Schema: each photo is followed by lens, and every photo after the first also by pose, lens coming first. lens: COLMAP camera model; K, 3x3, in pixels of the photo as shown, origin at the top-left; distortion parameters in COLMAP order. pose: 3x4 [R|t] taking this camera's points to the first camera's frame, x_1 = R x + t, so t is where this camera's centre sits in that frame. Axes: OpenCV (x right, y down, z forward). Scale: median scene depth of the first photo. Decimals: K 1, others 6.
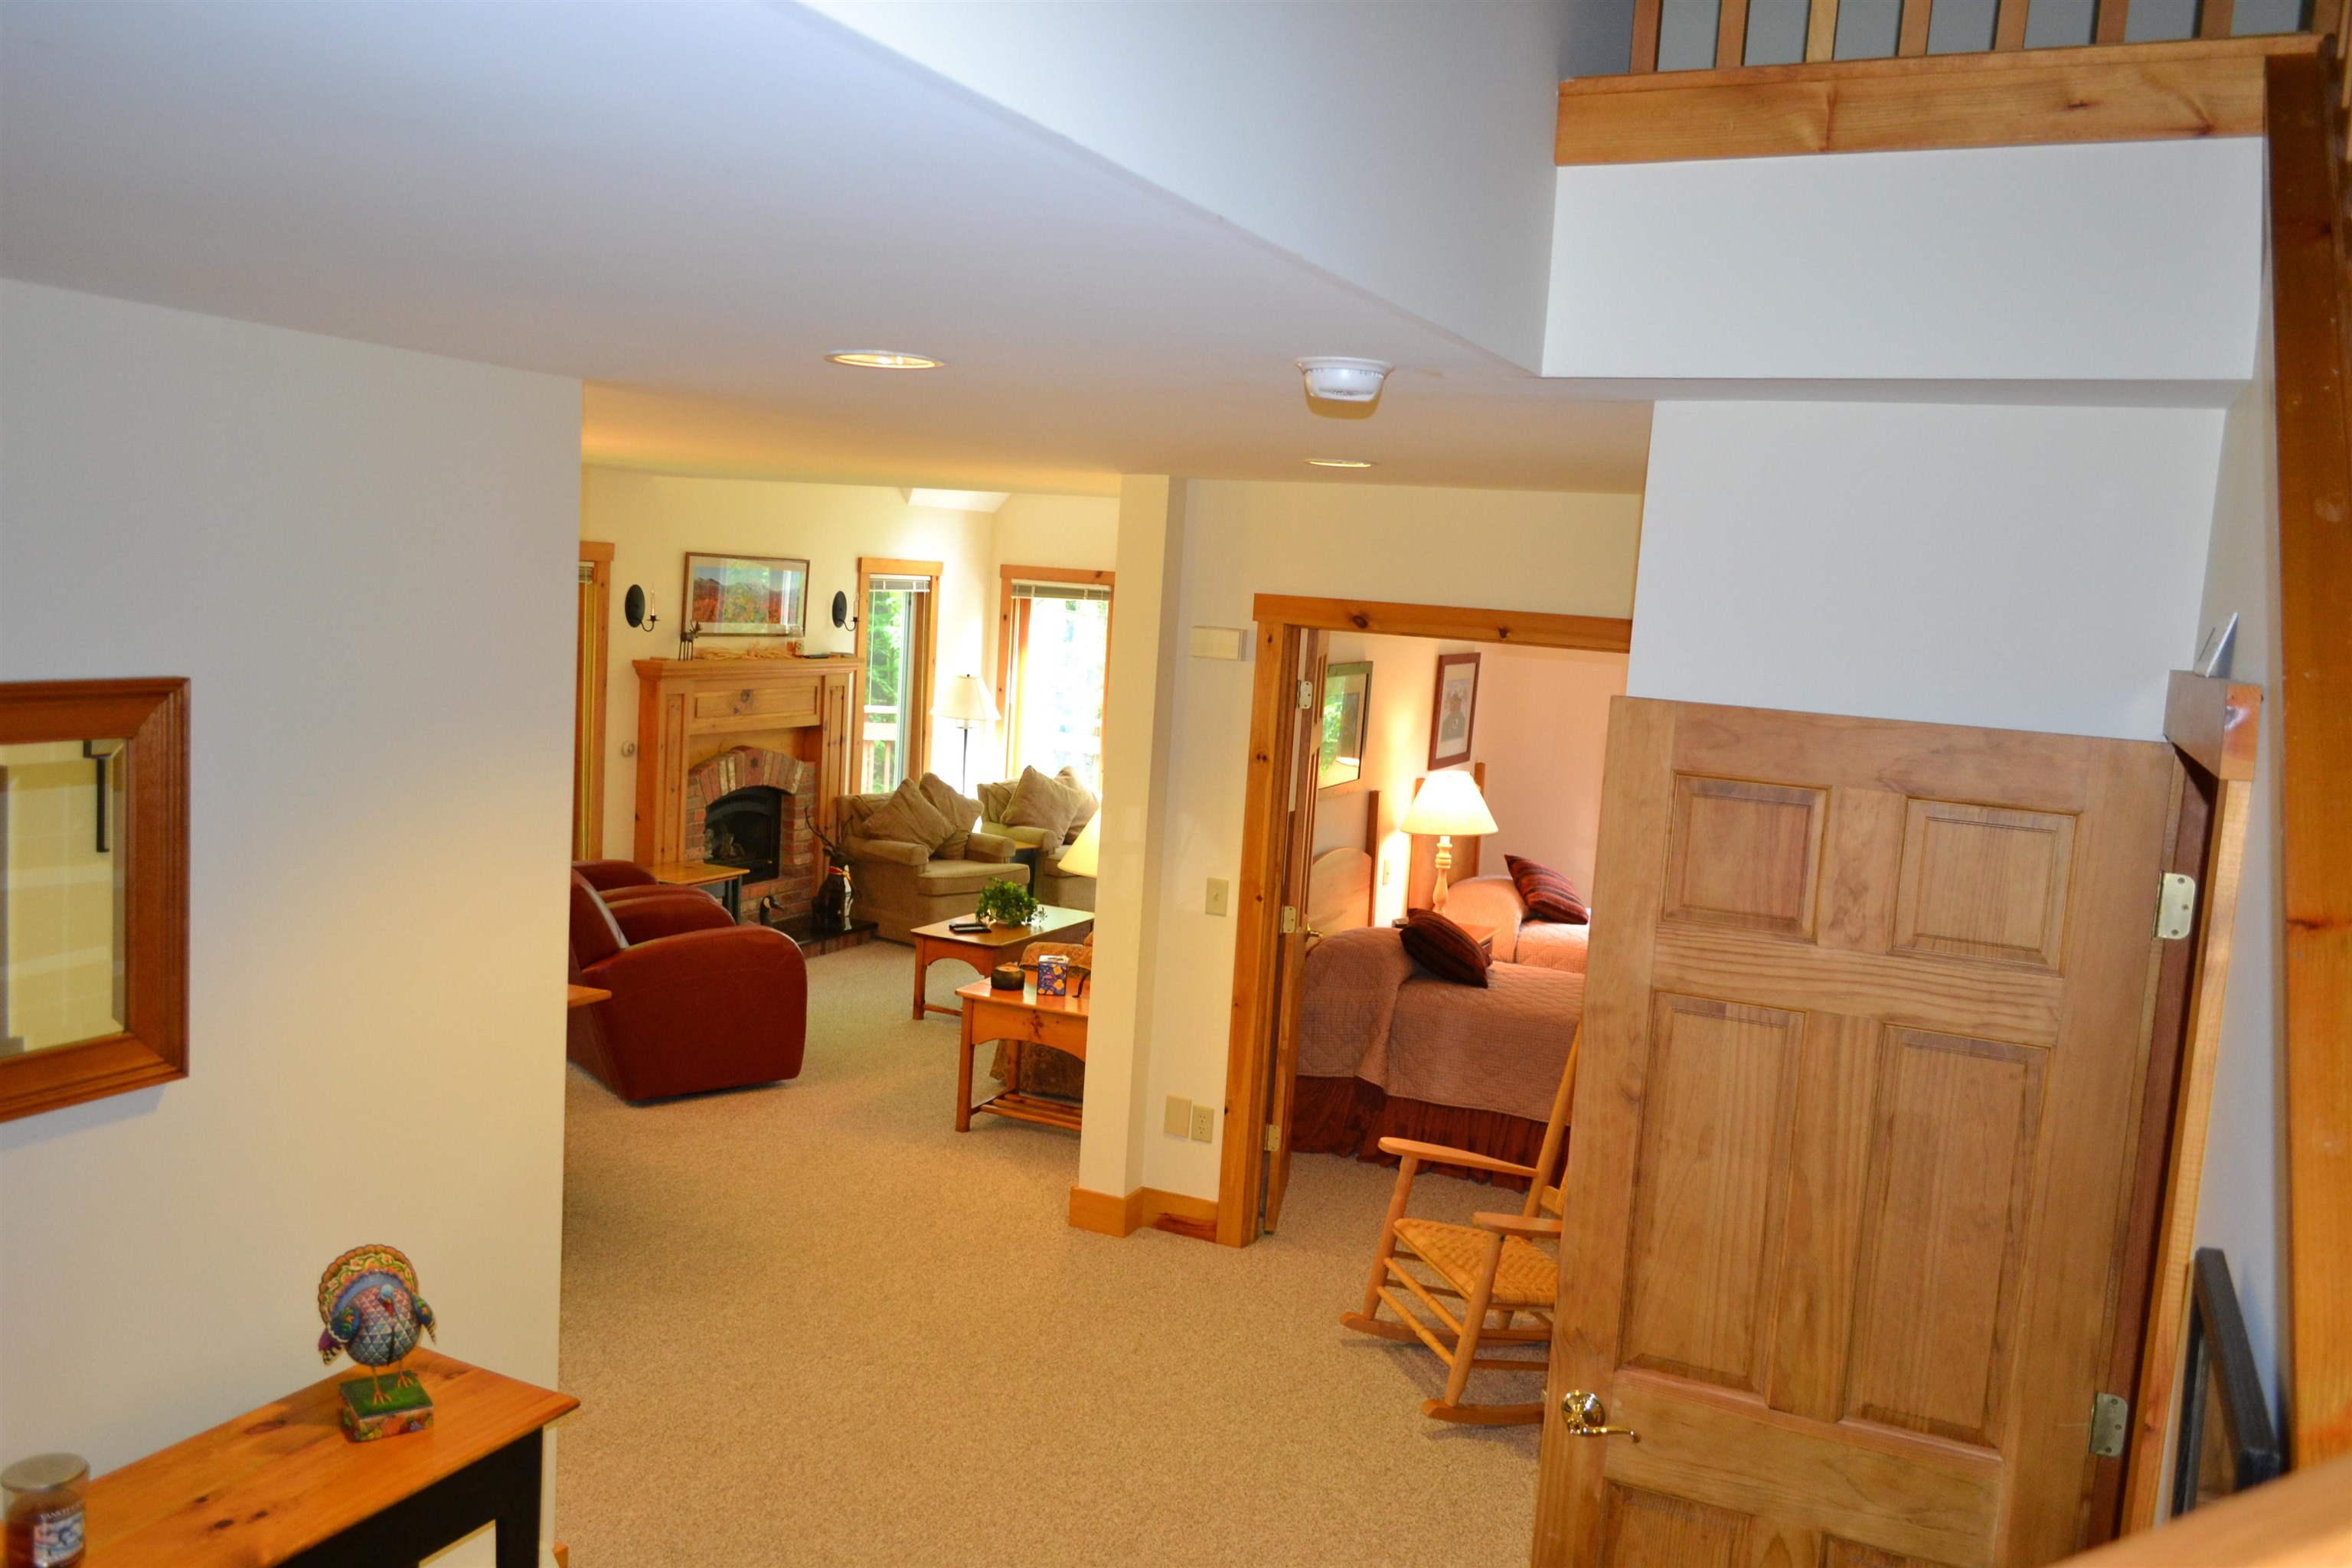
lens RADIAL K [[1860.3, 0, 1176.0], [0, 1860.3, 784.0], [0, 0, 1]] dist [-0.010998, -0.001223]
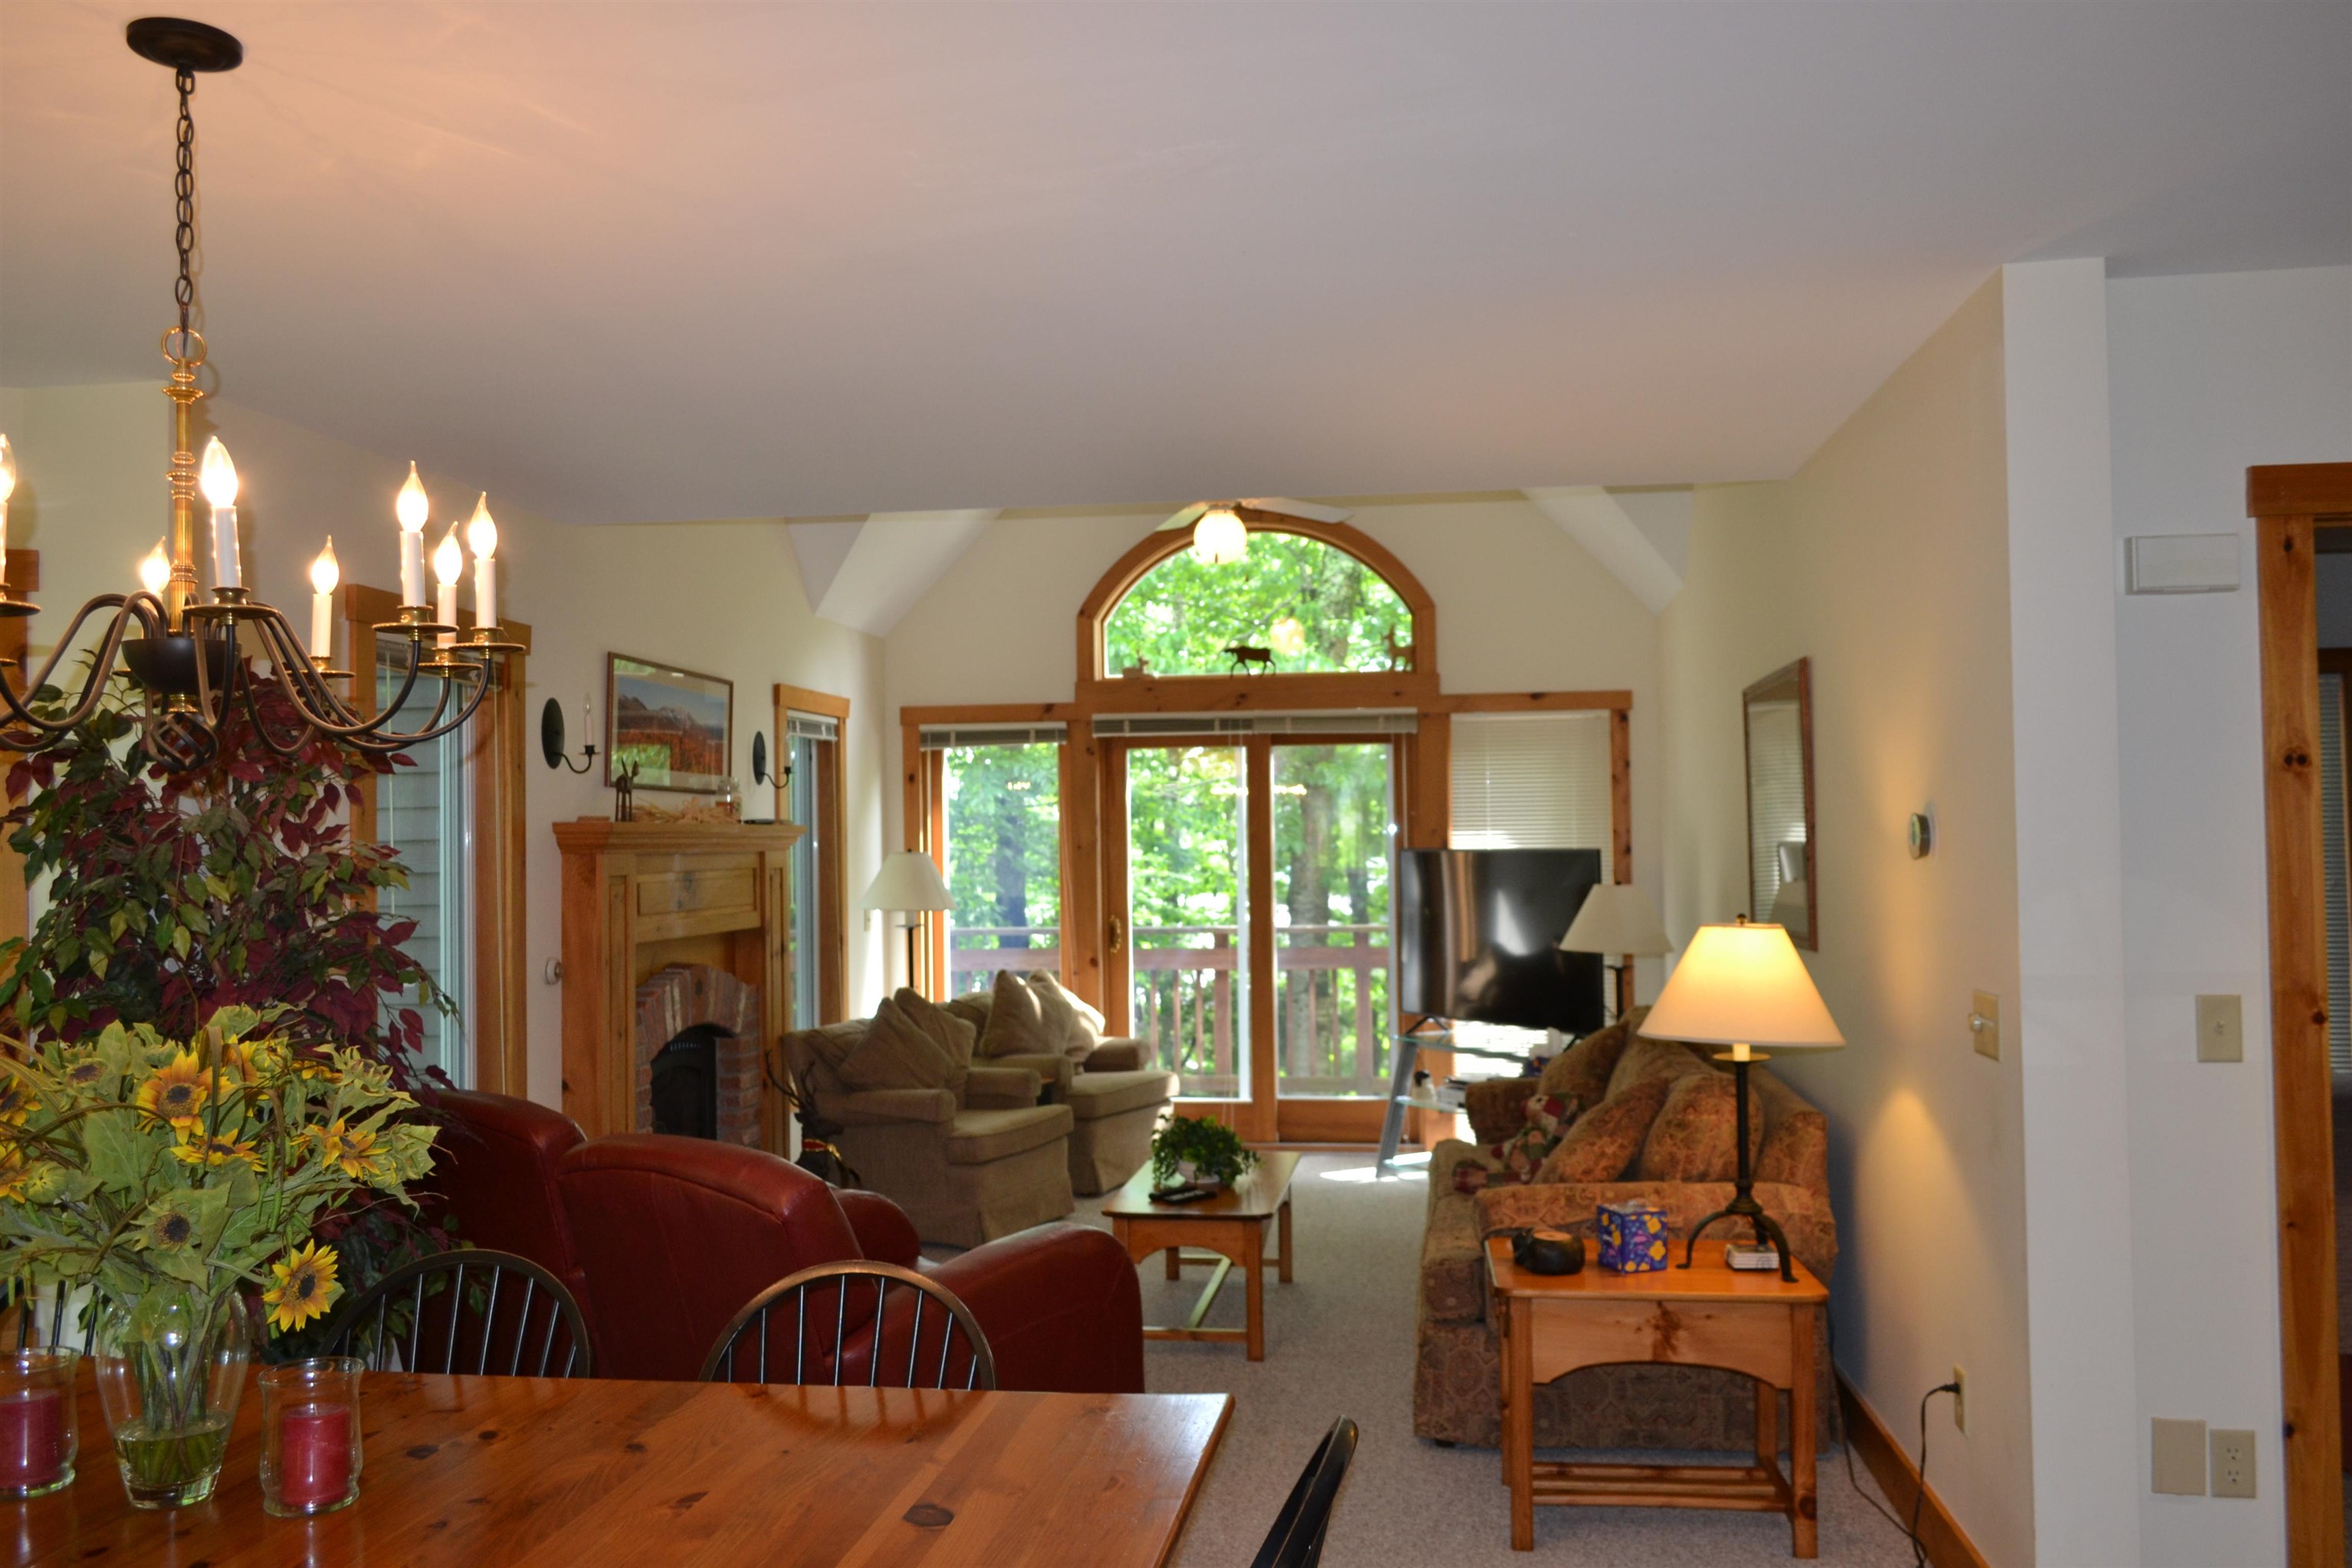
lens RADIAL K [[1860.3, 0, 1176.0], [0, 1860.3, 784.0], [0, 0, 1]] dist [-0.010998, -0.001223]
pose [[0.953129, -0.068008, 0.294821, -0.271697], [0.107344, 0.987032, -0.119351, 0.014441], [-0.282881, 0.145404, 0.948070, 0.363055]]
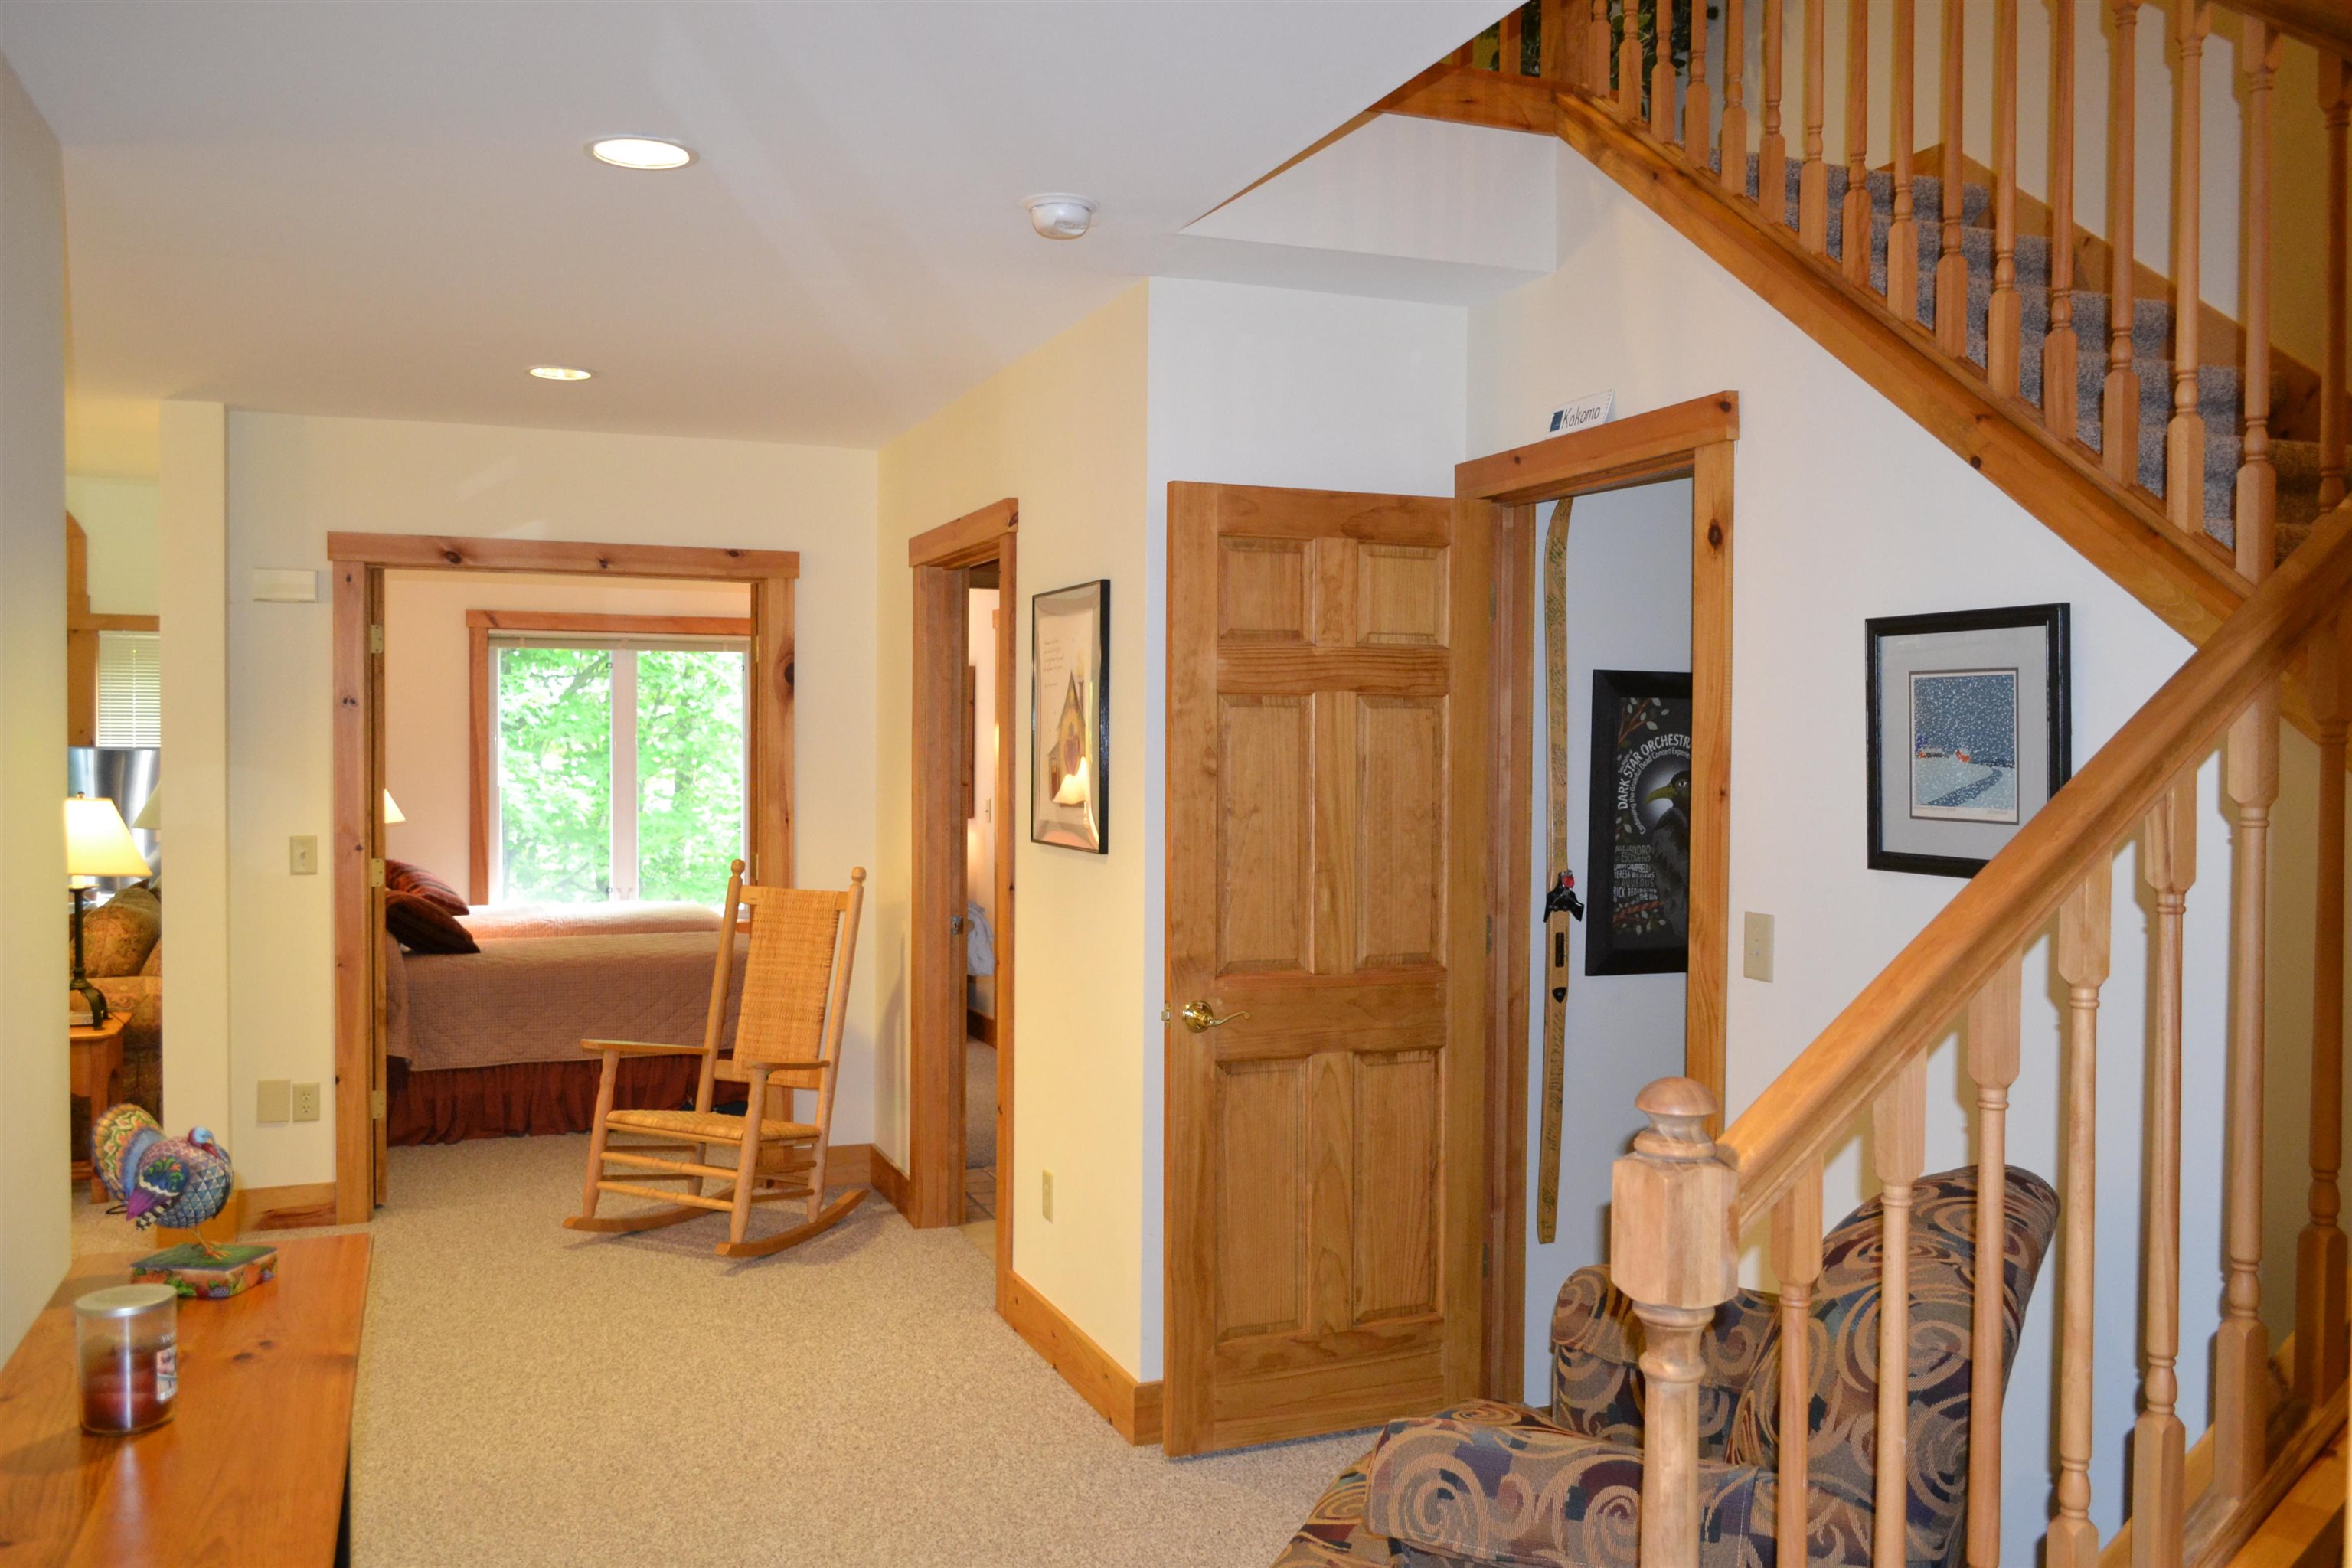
lens RADIAL K [[1860.3, 0, 1176.0], [0, 1860.3, 784.0], [0, 0, 1]] dist [-0.010998, -0.001223]
pose [[0.681589, -0.076745, 0.727699, -0.229862], [0.119930, 0.992753, -0.007632, 0.054853], [-0.721840, 0.092475, 0.685854, 0.022711]]
